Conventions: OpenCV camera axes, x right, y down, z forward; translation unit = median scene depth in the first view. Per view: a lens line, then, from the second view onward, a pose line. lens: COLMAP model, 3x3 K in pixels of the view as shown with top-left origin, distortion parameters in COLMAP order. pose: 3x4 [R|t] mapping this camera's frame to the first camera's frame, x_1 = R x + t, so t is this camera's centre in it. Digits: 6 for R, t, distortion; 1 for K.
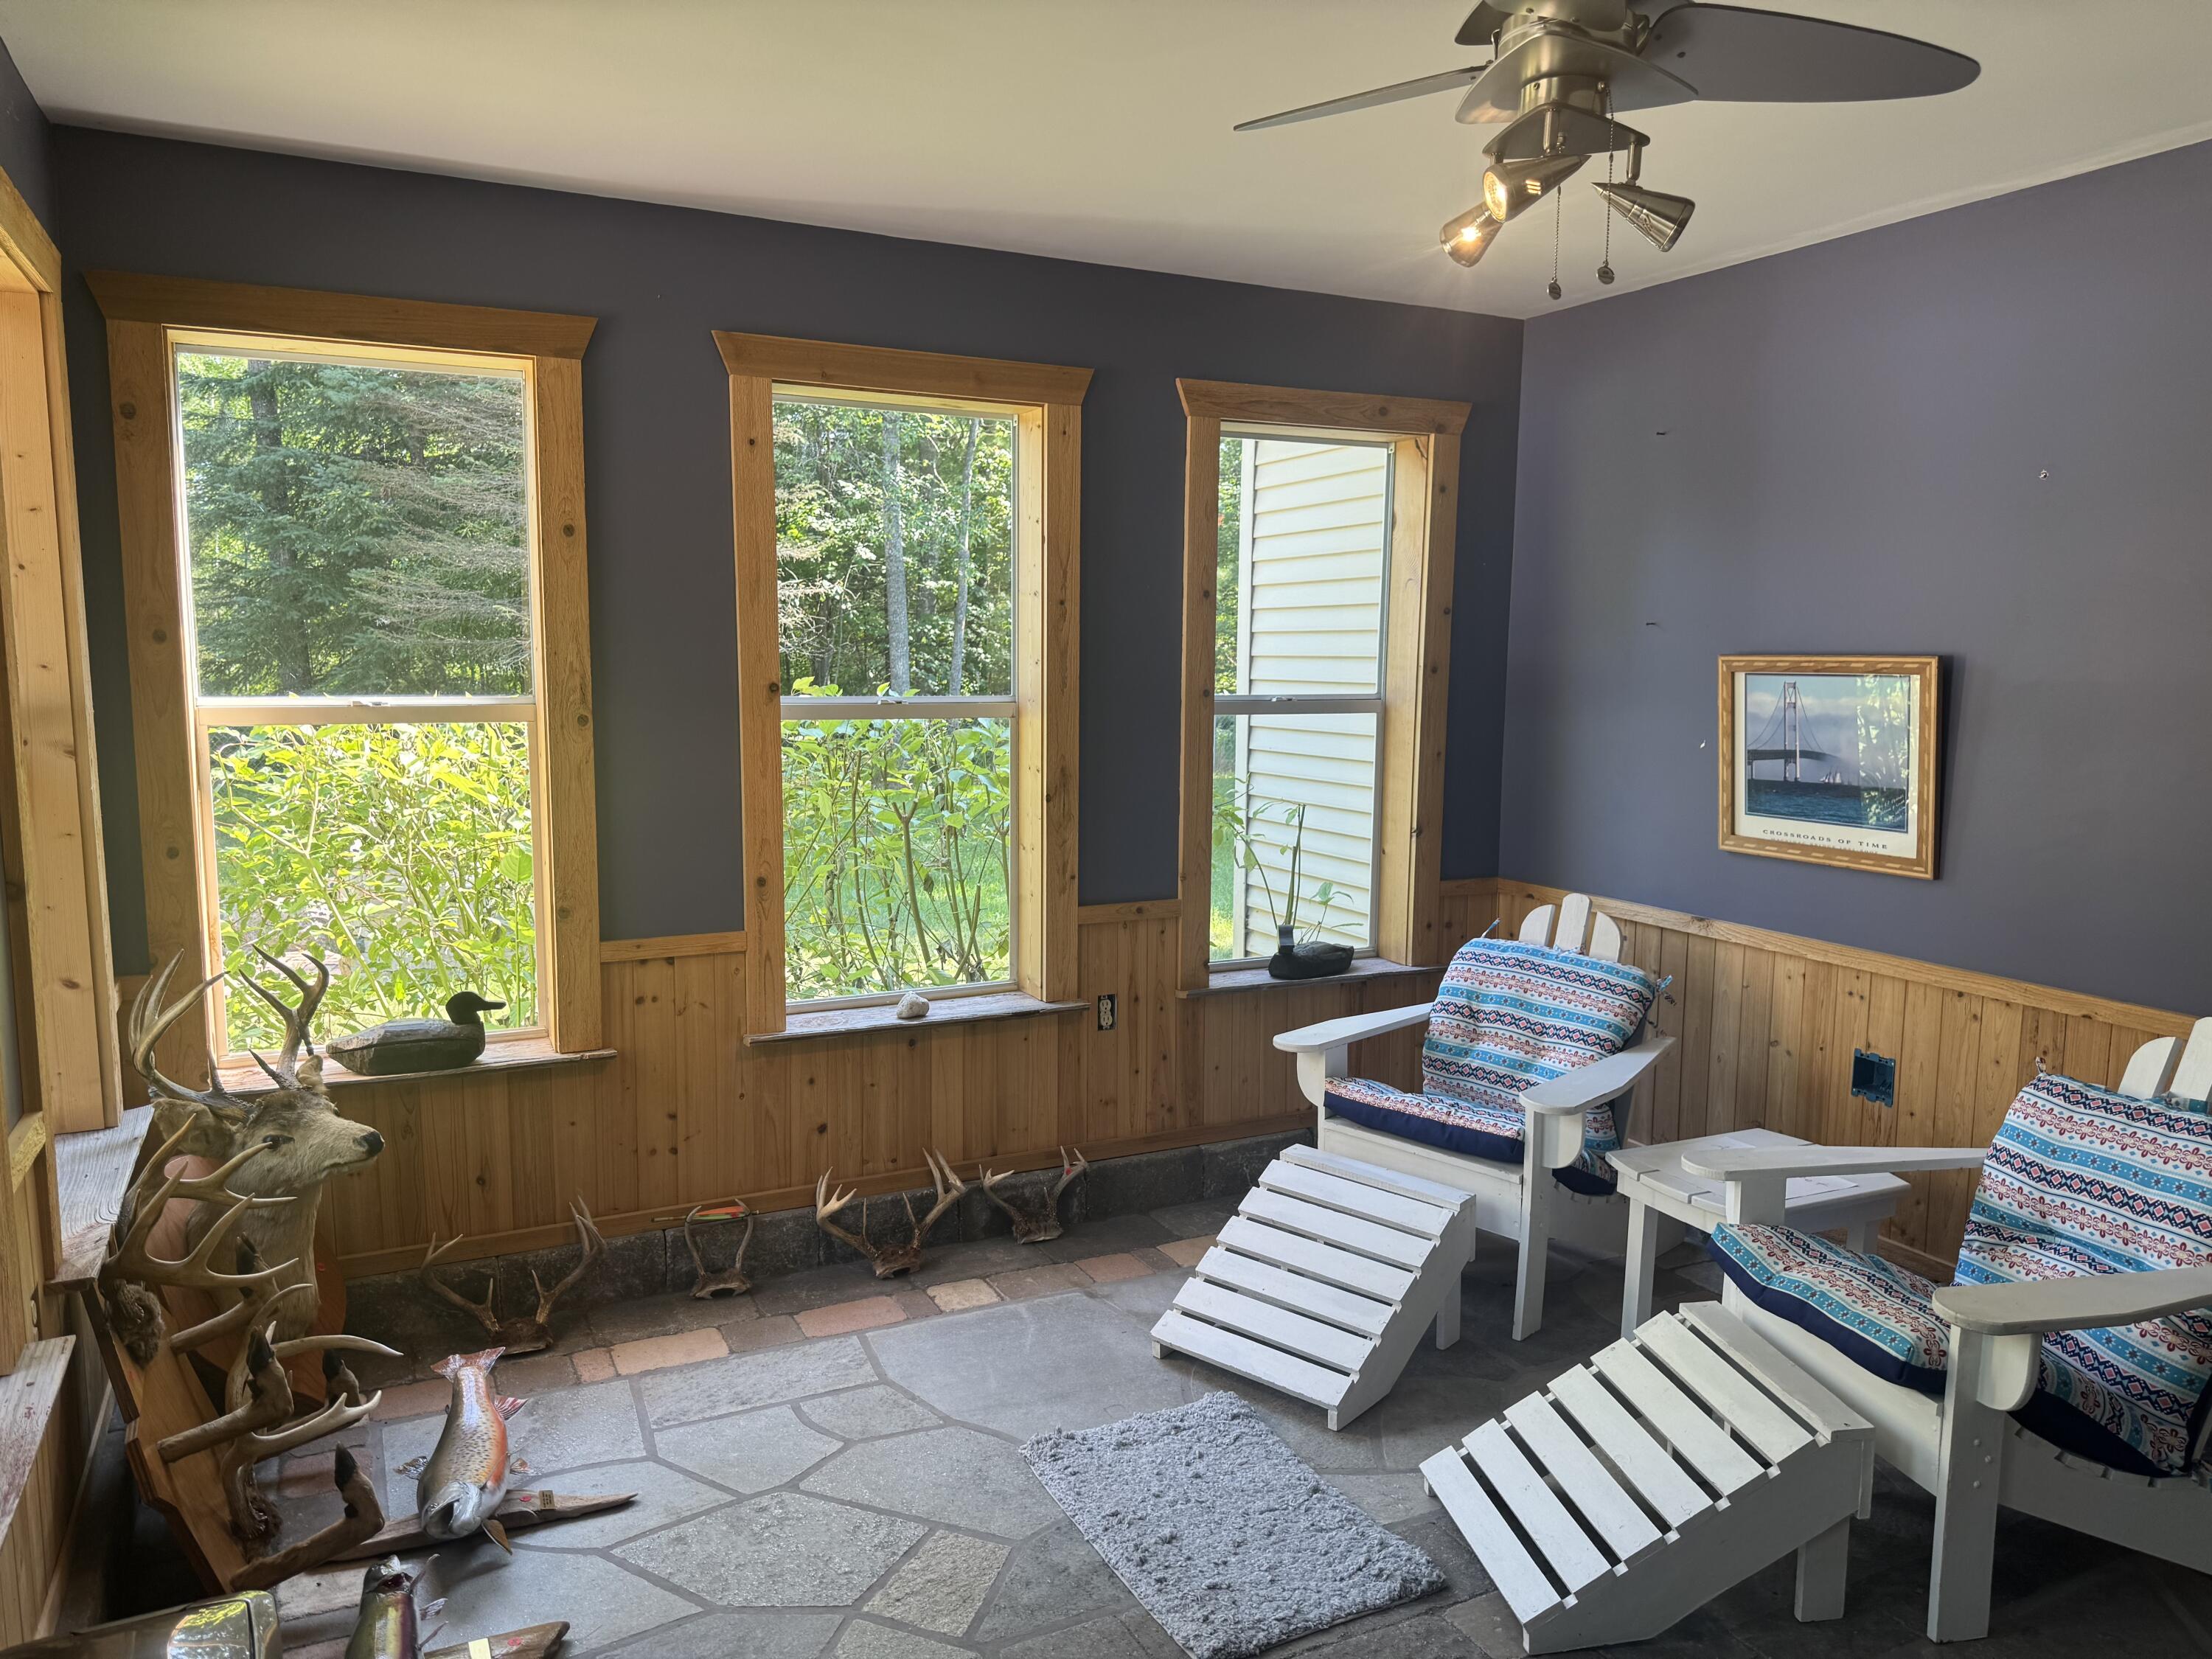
lens RADIAL K [[1536.3, 0, 1111.3], [0, 1536.3, 831.6], [0, 0, 1]] dist [-0.000582, -0.013518]
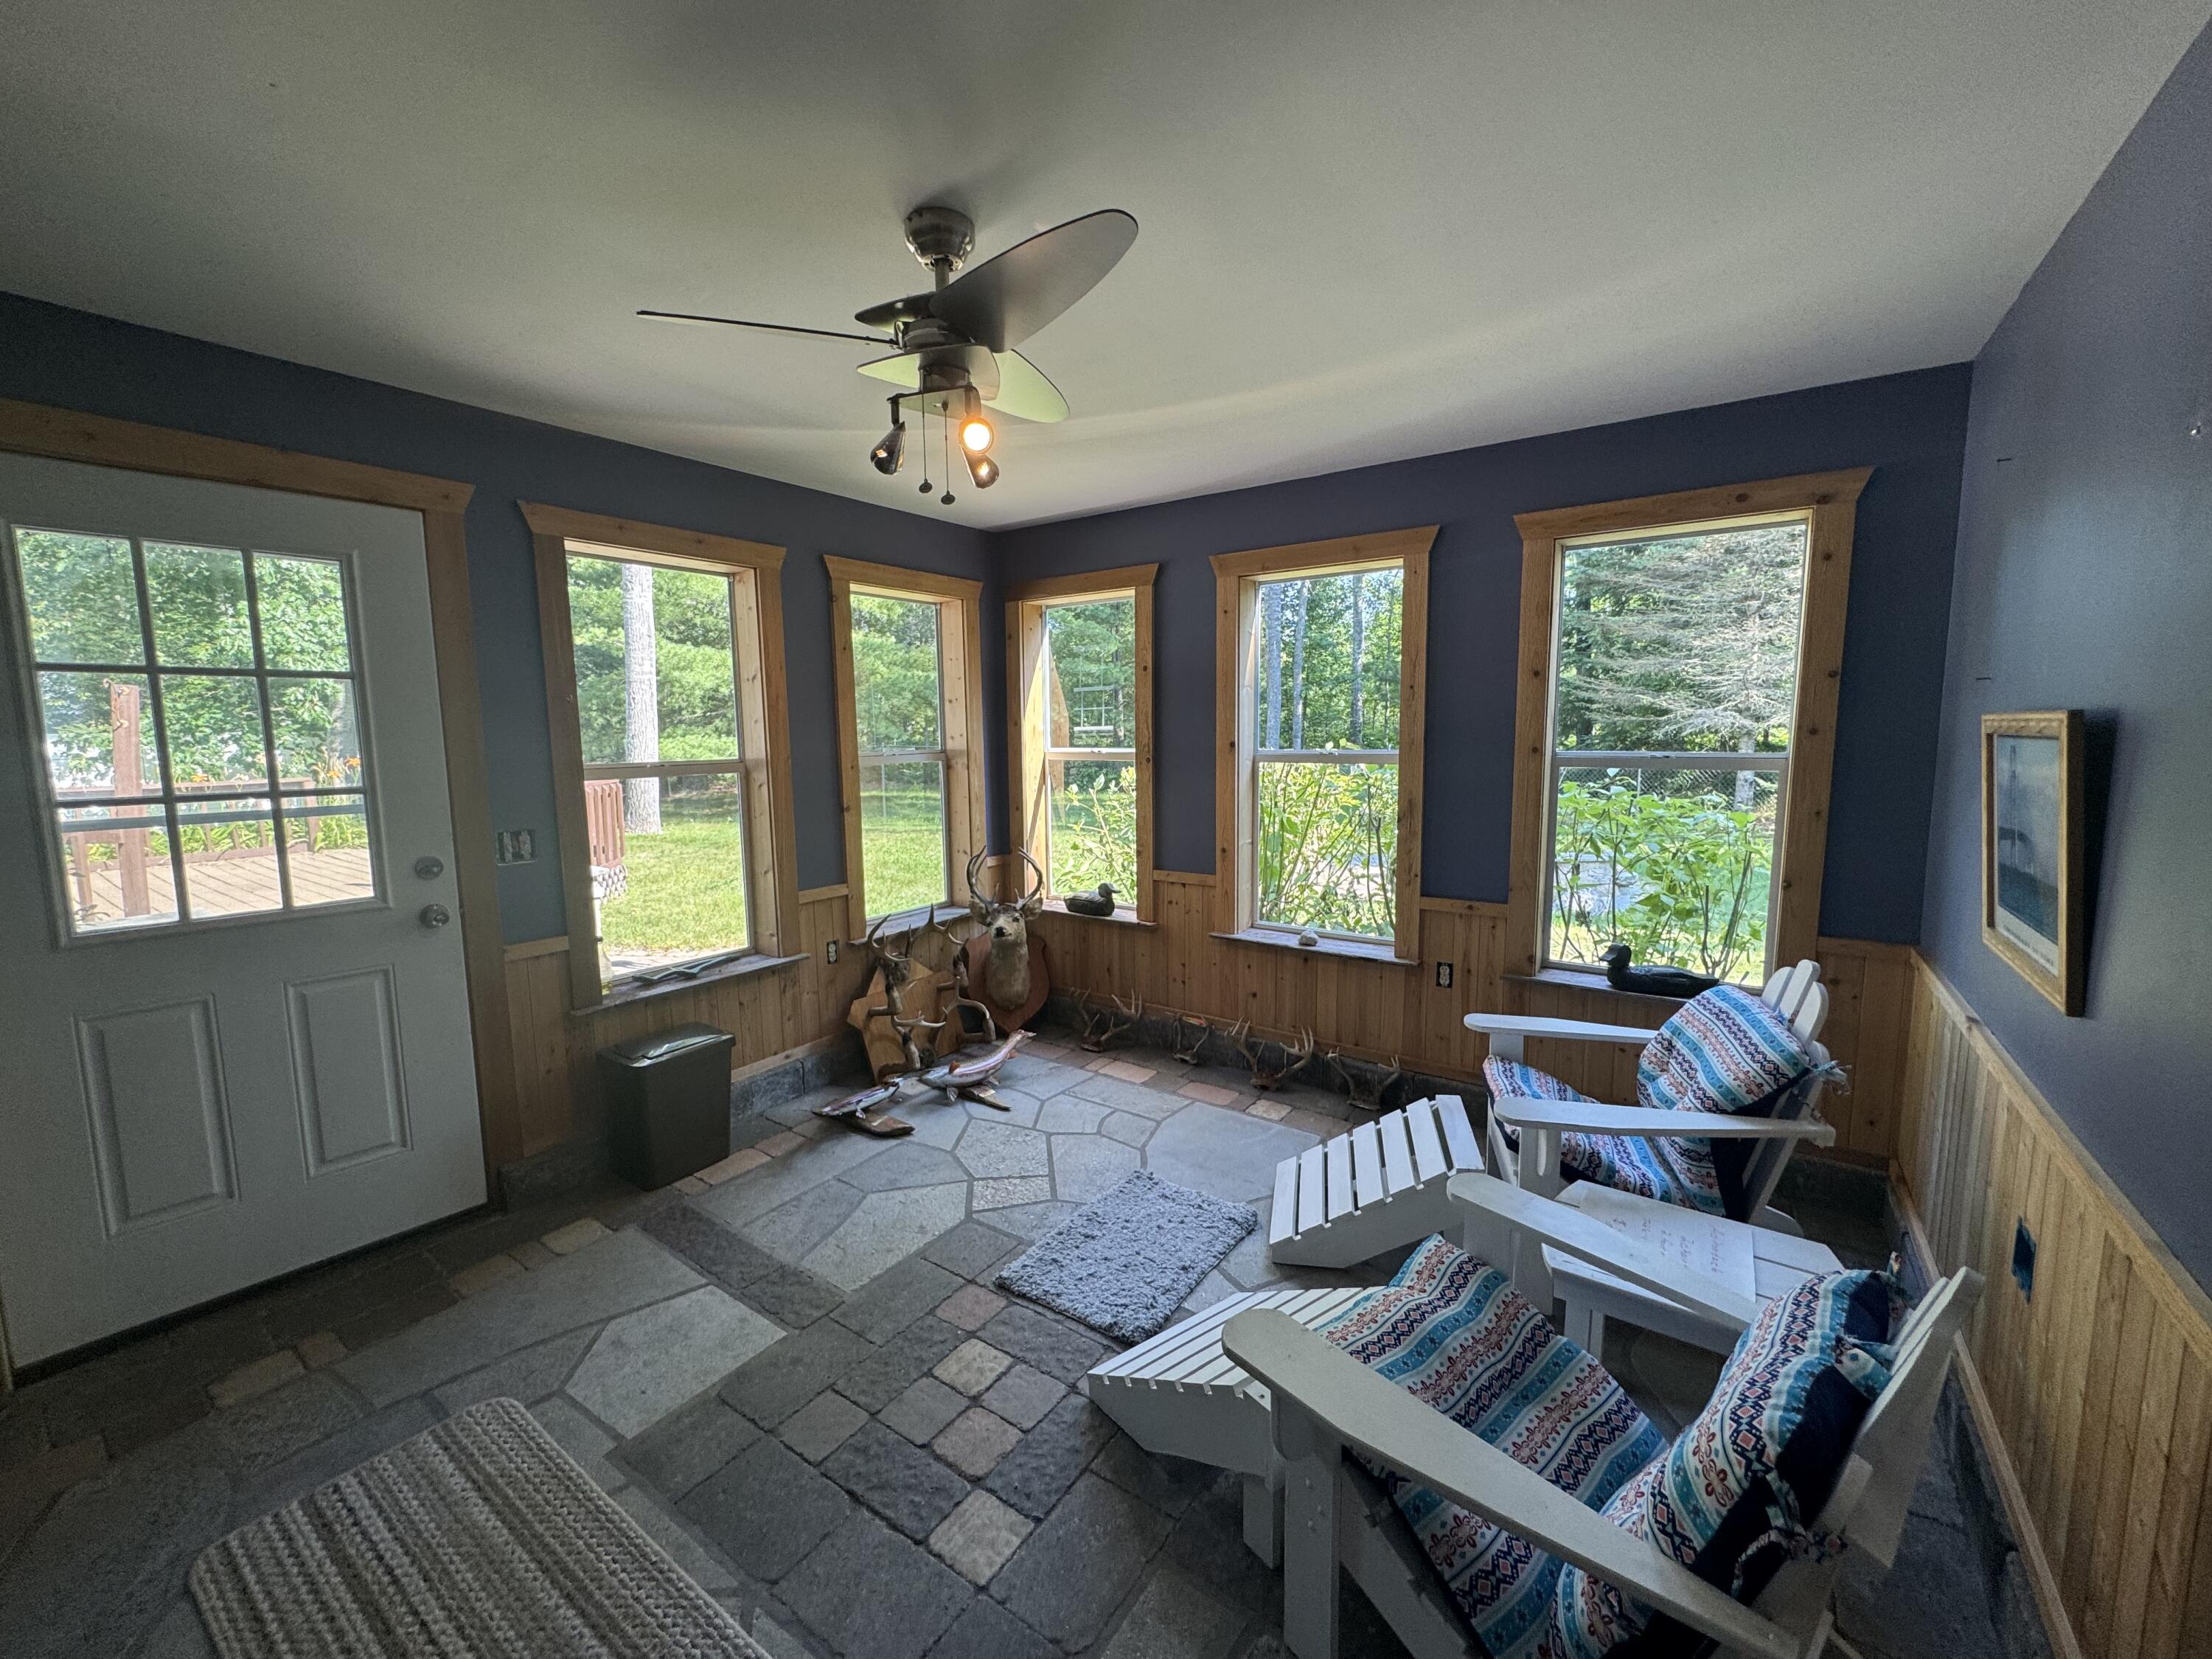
lens RADIAL K [[884.6, 0, 1107.4], [0, 884.6, 828.1], [0, 0, 1]] dist [-0.002917, 0.000458]
pose [[0.463562, 0.087385, -0.881745, 0.785412], [-0.088273, 0.994729, 0.052174, -0.045710], [0.881657, 0.053649, 0.468832, 0.464492]]
